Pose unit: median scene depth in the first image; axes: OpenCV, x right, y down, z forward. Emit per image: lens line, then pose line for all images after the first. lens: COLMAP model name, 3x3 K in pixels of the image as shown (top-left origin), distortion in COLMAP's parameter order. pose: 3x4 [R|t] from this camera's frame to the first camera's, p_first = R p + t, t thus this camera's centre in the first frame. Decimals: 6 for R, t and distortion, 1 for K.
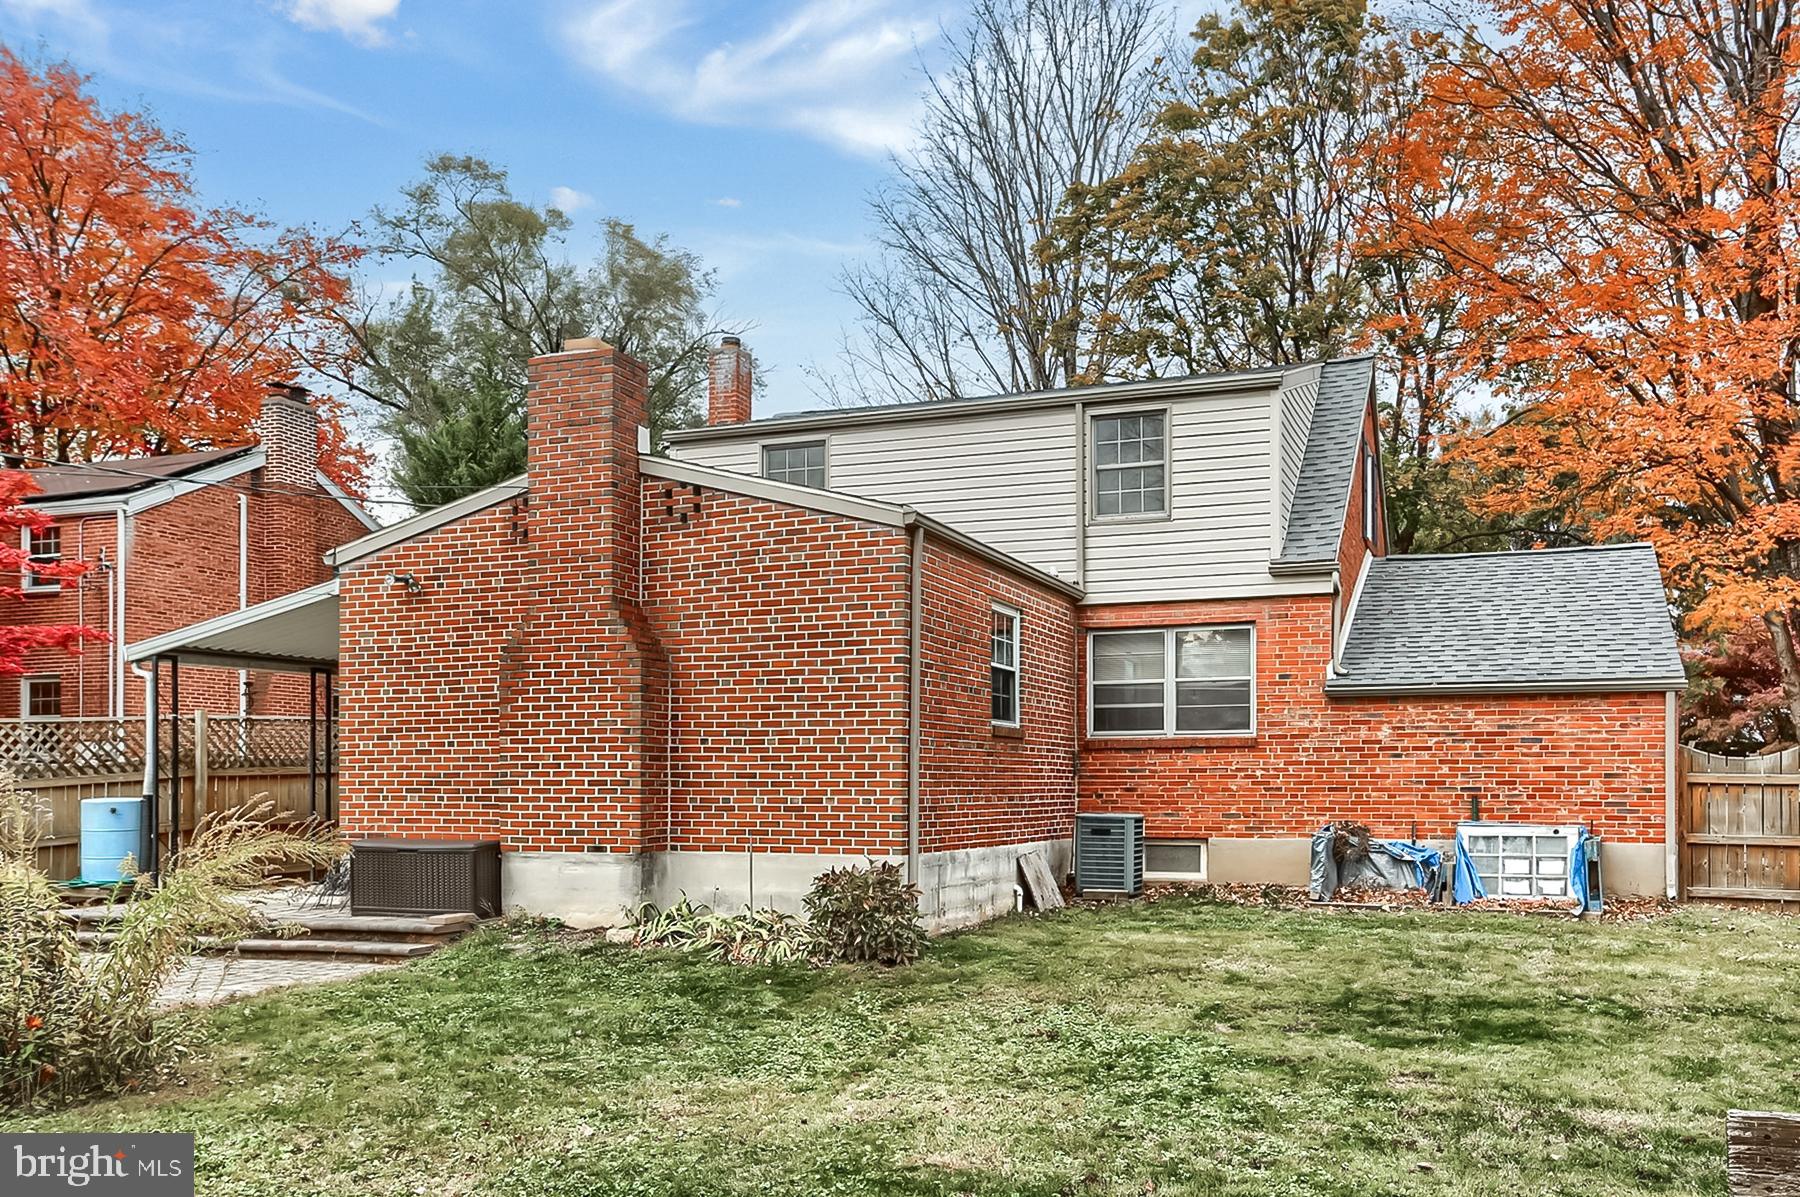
lens RADIAL K [[1561.0, 0, 900.3], [0, 1561.0, 704.5], [0, 0, 1]] dist [-0.009811, -0.005262]
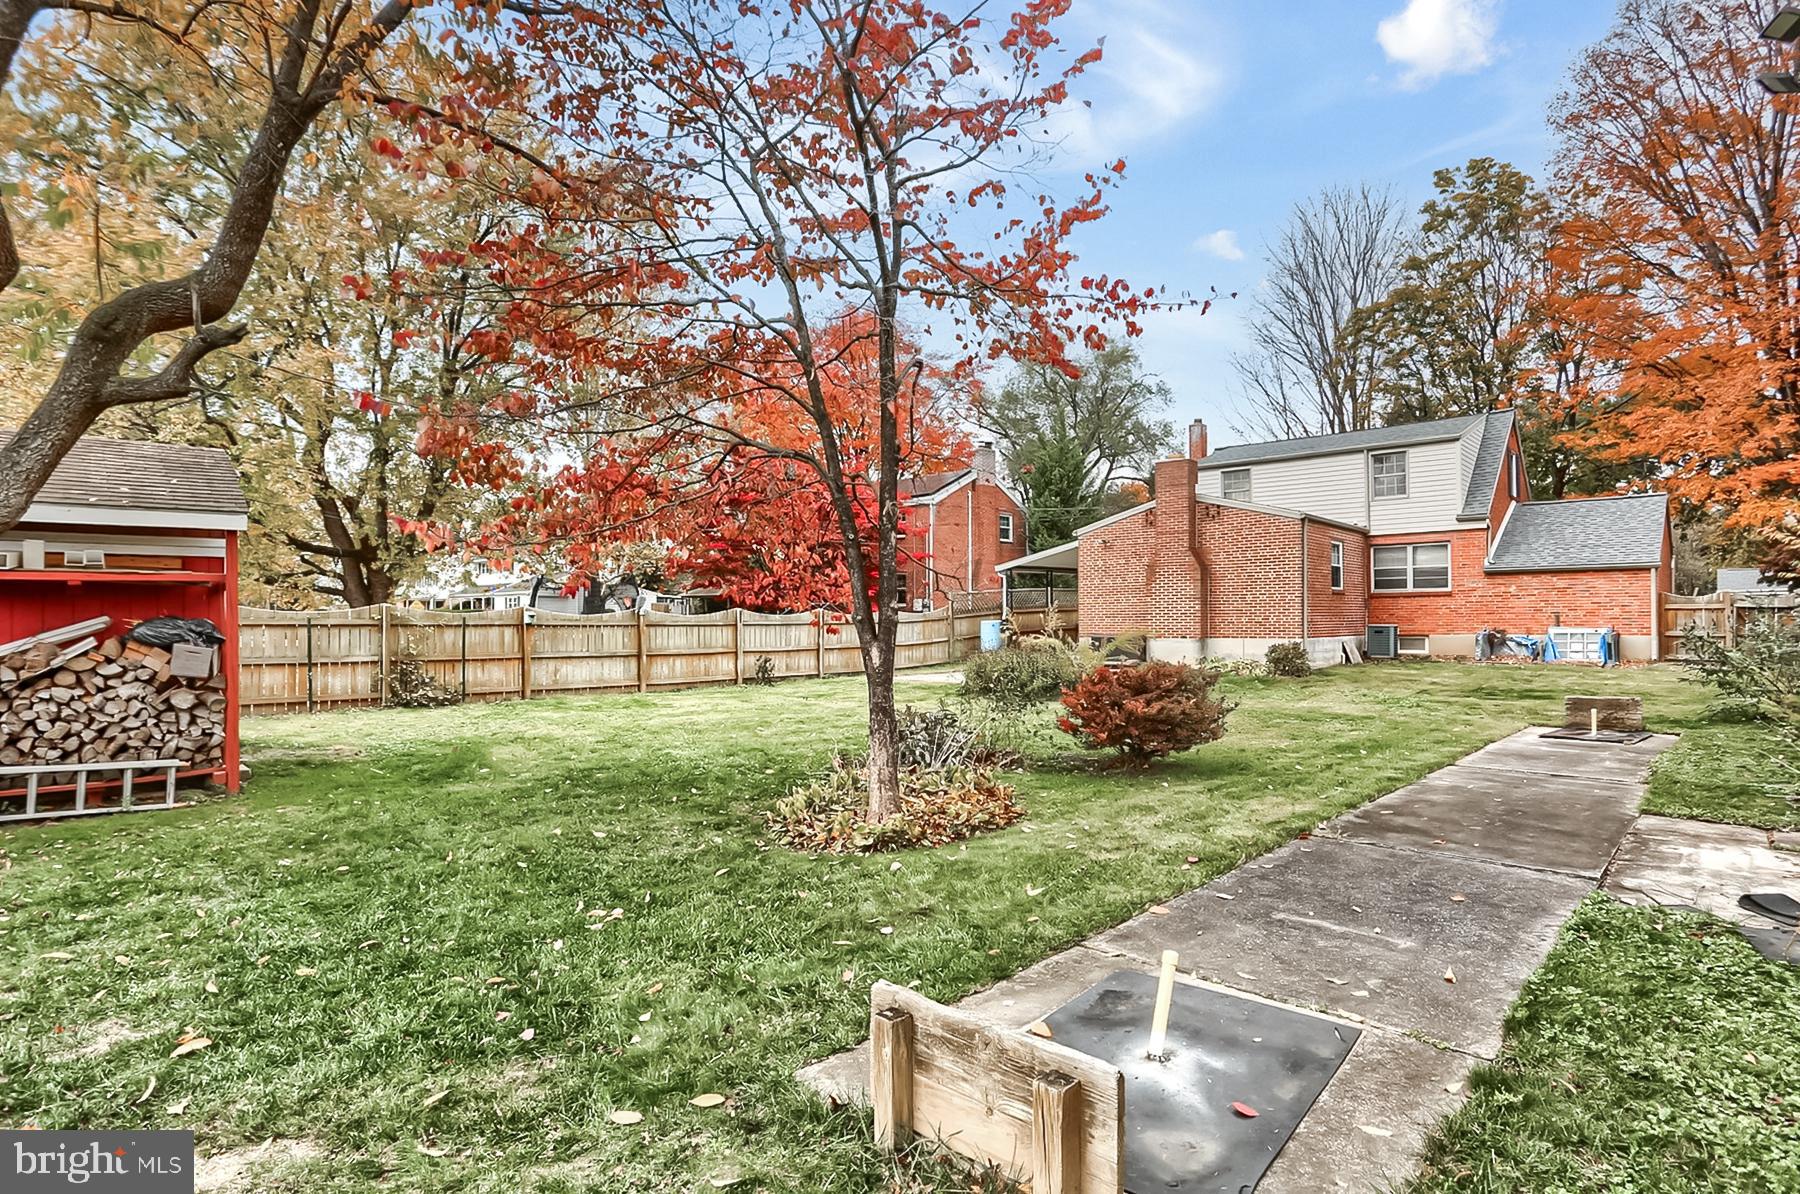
lens RADIAL K [[940.8, 0, 900.0], [0, 940.8, 597.0], [0, 0, 1]] dist [-0.085144, 0.060873]
pose [[0.941514, -0.015479, -0.336619, -0.082743], [0.025530, 0.999350, 0.025452, -0.026306], [0.336007, -0.032557, 0.941297, -0.562626]]
